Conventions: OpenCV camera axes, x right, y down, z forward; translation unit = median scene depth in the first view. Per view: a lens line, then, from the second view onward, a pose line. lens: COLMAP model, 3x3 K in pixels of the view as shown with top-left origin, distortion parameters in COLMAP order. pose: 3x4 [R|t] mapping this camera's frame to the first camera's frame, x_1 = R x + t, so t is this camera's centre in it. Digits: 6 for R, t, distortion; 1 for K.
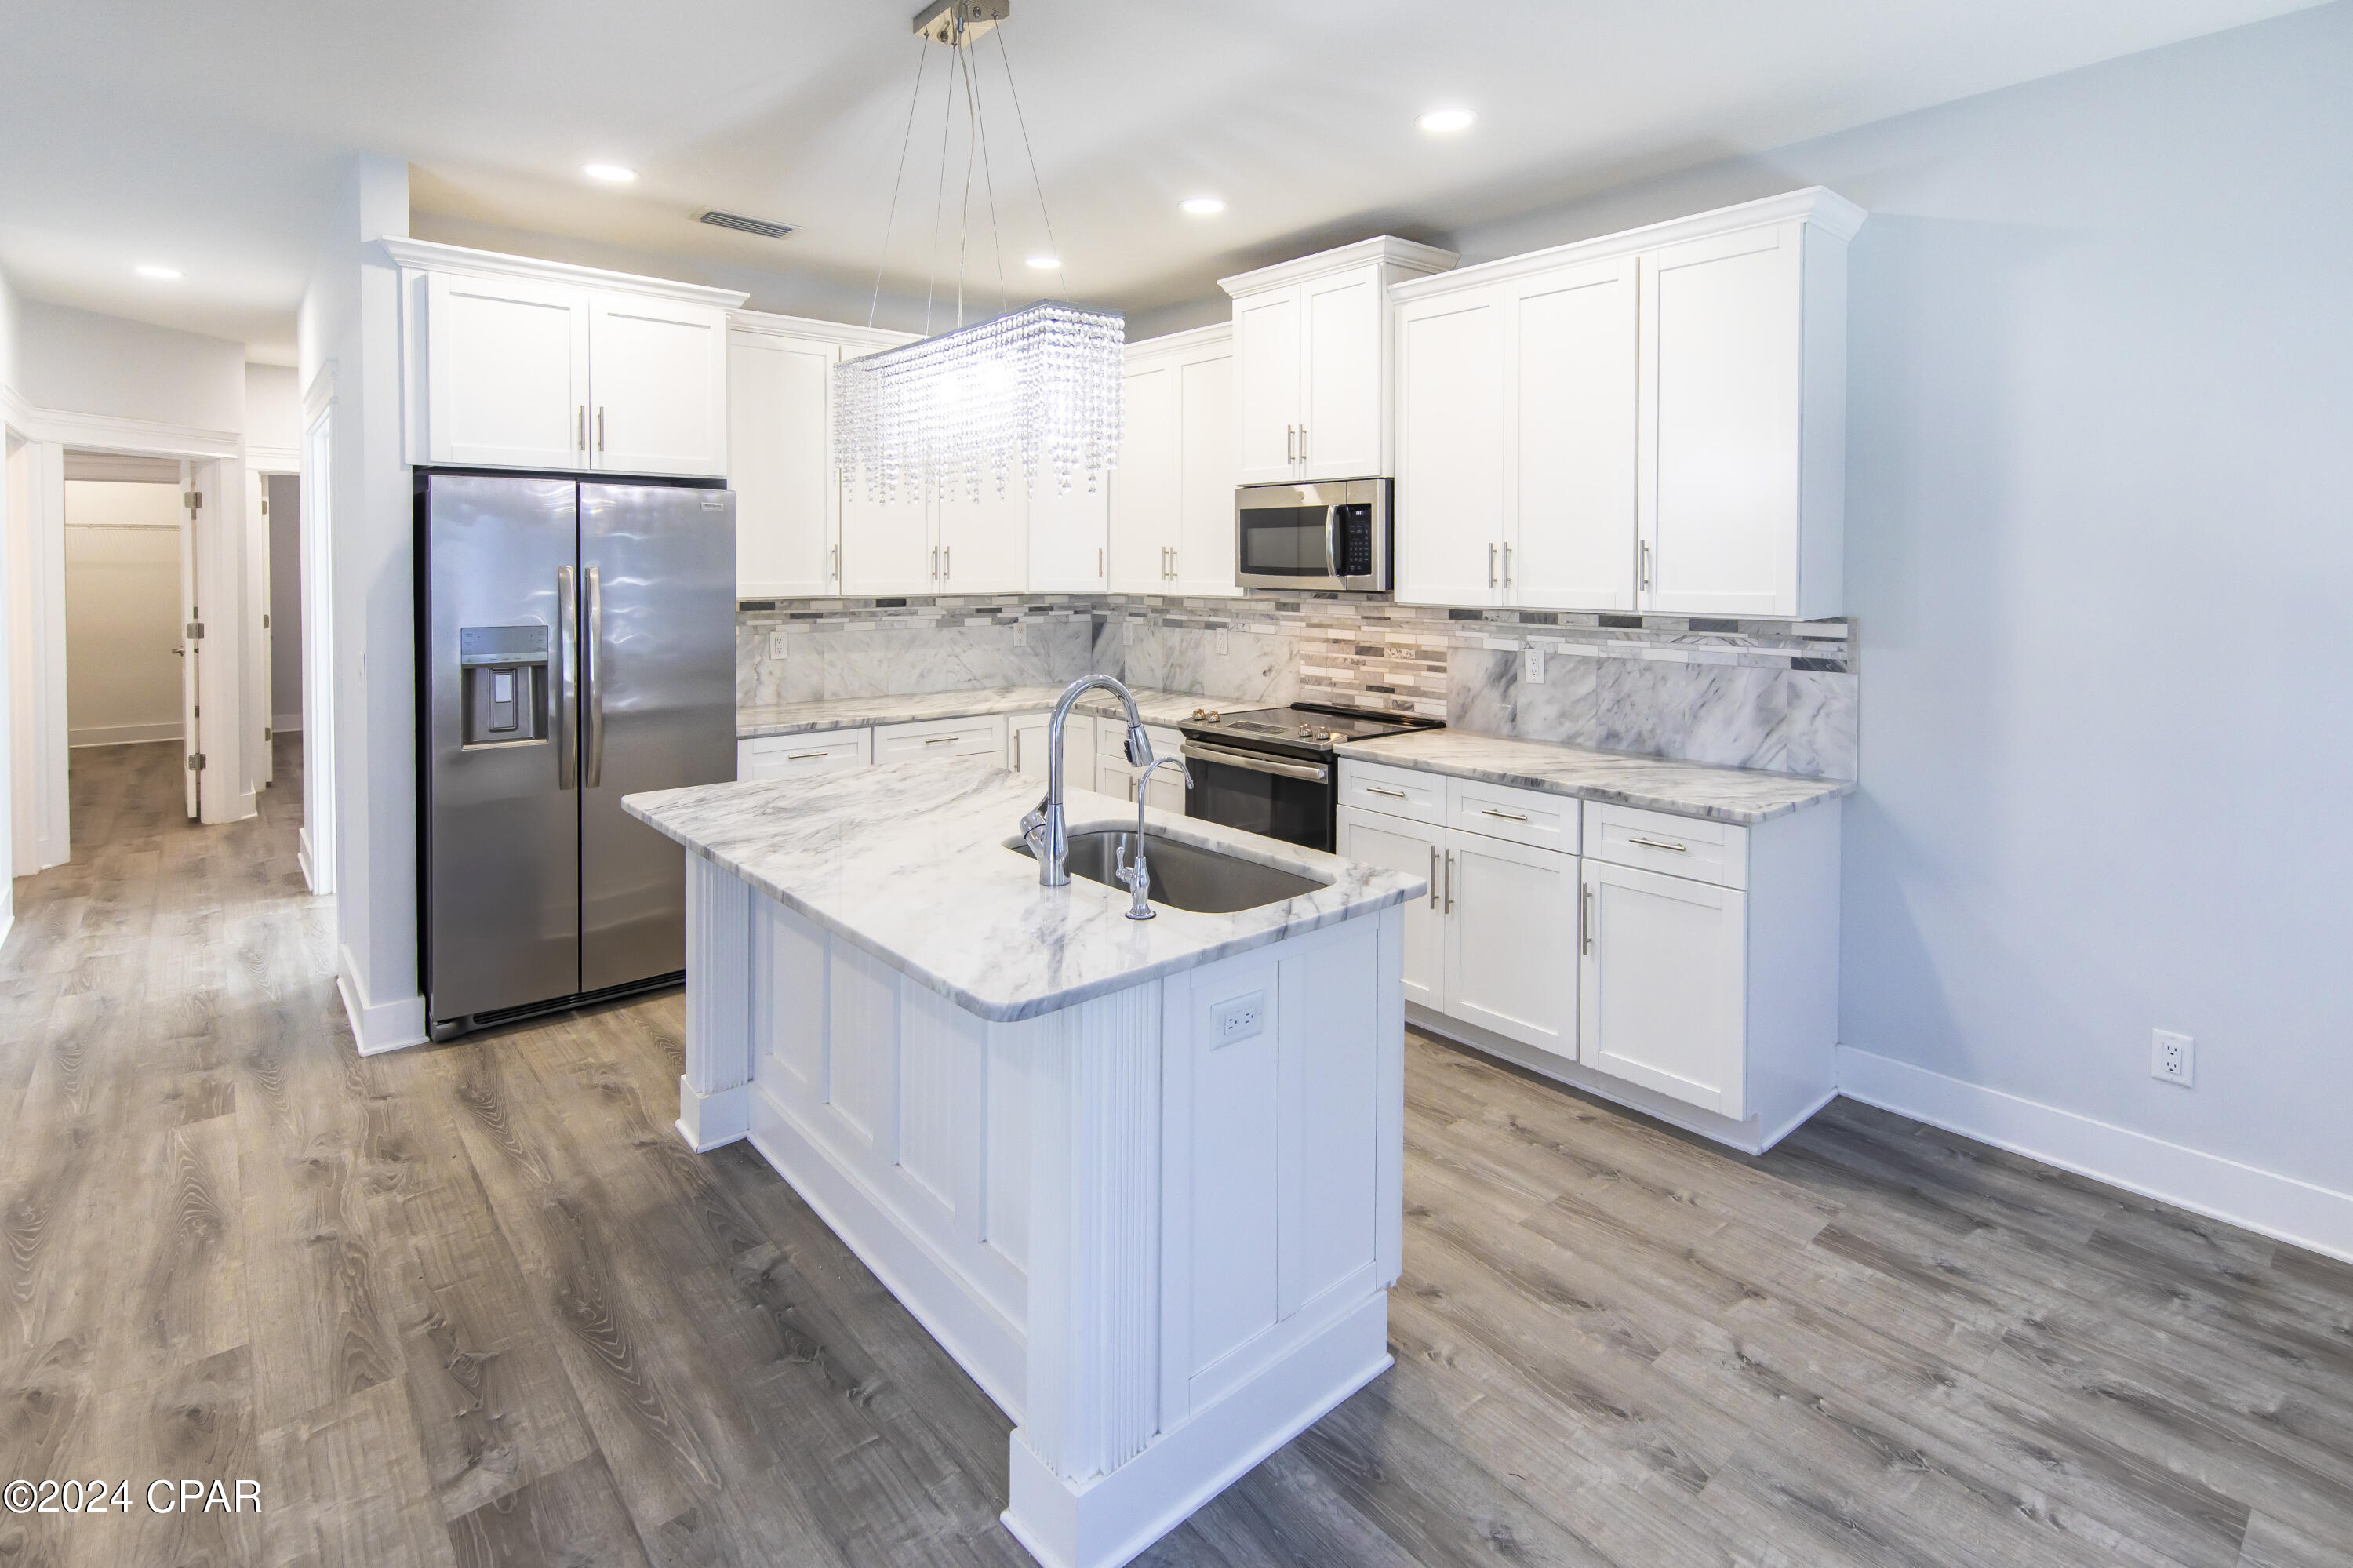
lens RADIAL K [[1094.4, 0, 1168.4], [0, 1094.4, 592.3], [0, 0, 1]] dist [-0.035545, 0.000741]
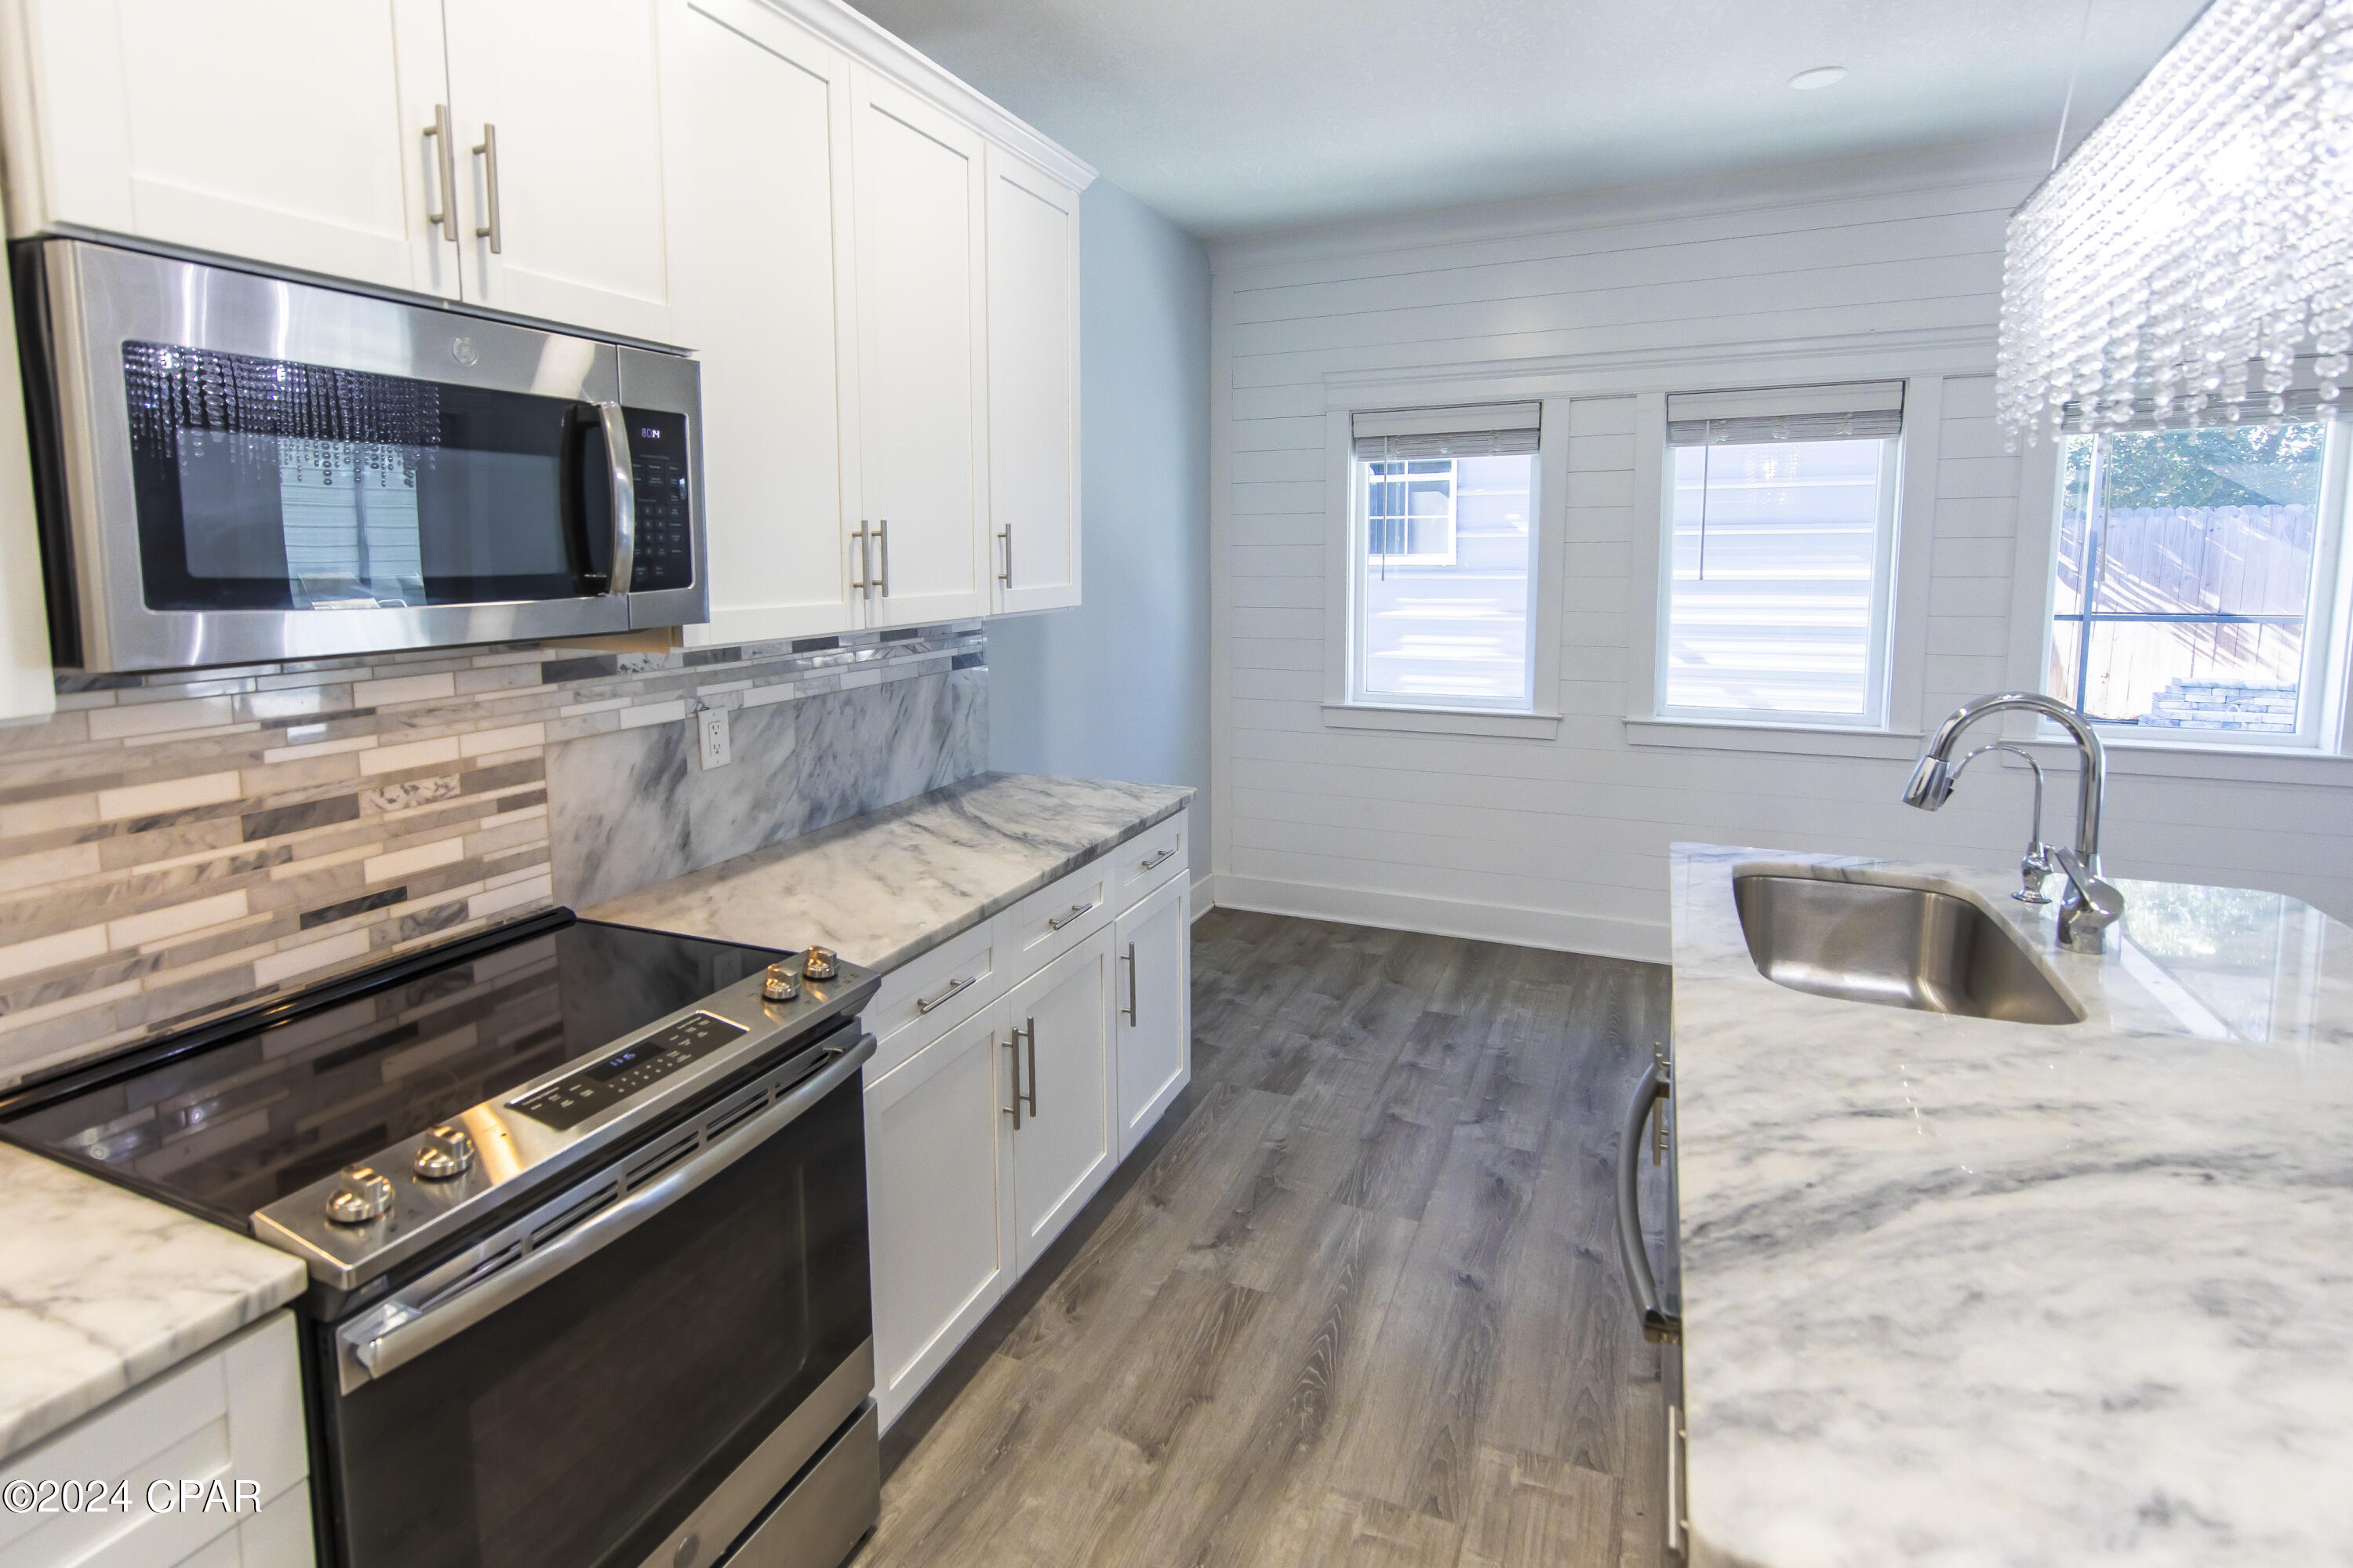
lens RADIAL K [[1143.7, 0, 1115.8], [0, 1143.7, 669.6], [0, 0, 1]] dist [-0.002129, -0.000559]
pose [[-0.427507, -0.098837, 0.898593, -0.293093], [0.024144, 0.992402, 0.120642, -0.035483], [-0.903690, 0.073271, -0.421872, 1.071467]]
